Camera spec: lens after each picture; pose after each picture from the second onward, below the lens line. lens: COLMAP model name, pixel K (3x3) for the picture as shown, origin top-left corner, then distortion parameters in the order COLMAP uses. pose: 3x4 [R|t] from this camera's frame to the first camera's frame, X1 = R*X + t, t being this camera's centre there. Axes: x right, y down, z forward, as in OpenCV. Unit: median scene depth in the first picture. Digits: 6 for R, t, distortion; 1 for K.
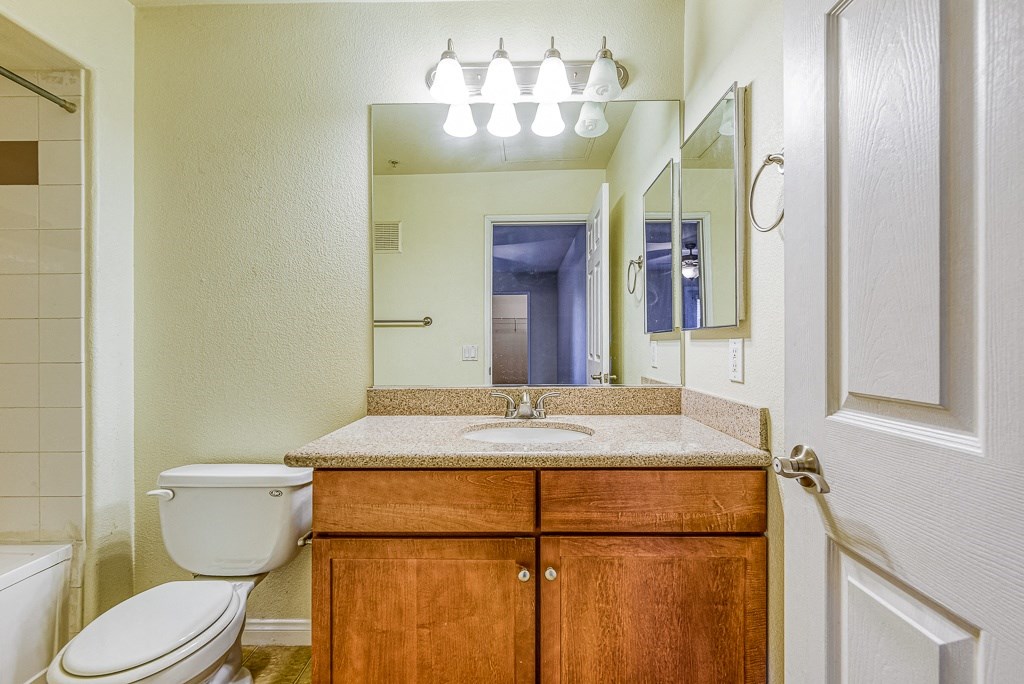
lens RADIAL K [[463.9, 0, 514.4], [0, 463.9, 345.0], [0, 0, 1]] dist [-0.000612, -0.000524]
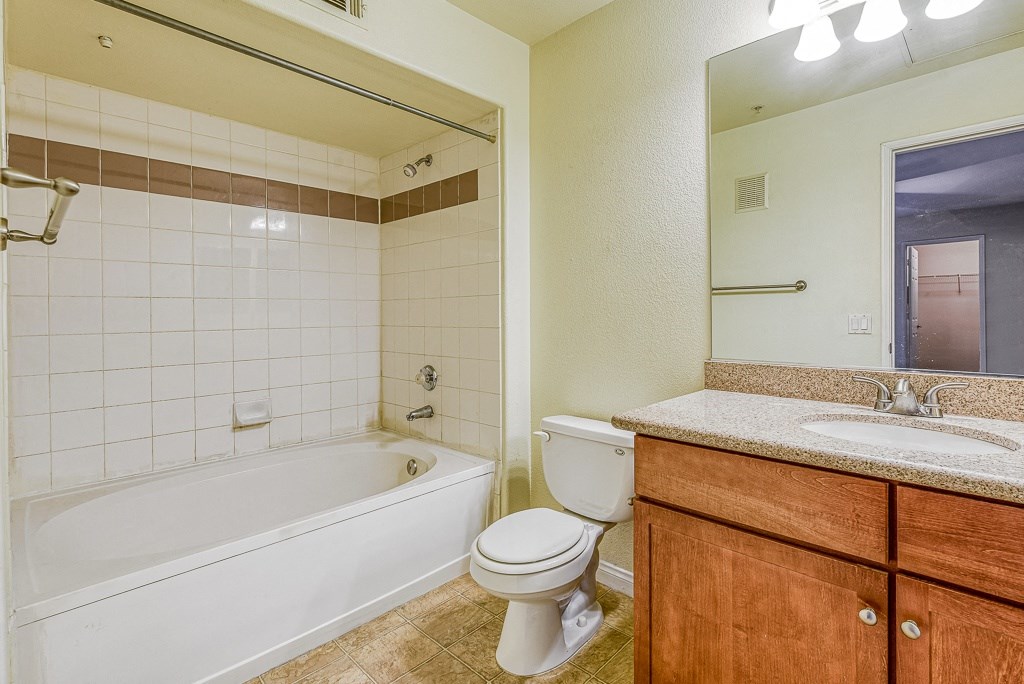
lens RADIAL K [[486.5, 0, 513.6], [0, 486.5, 315.9], [0, 0, 1]] dist [-0.002028, -0.000334]
pose [[0.725232, 0.001043, -0.688504, 0.116401], [0.002333, 0.999989, 0.003972, -0.003033], [0.688501, -0.004486, 0.725222, 0.013839]]
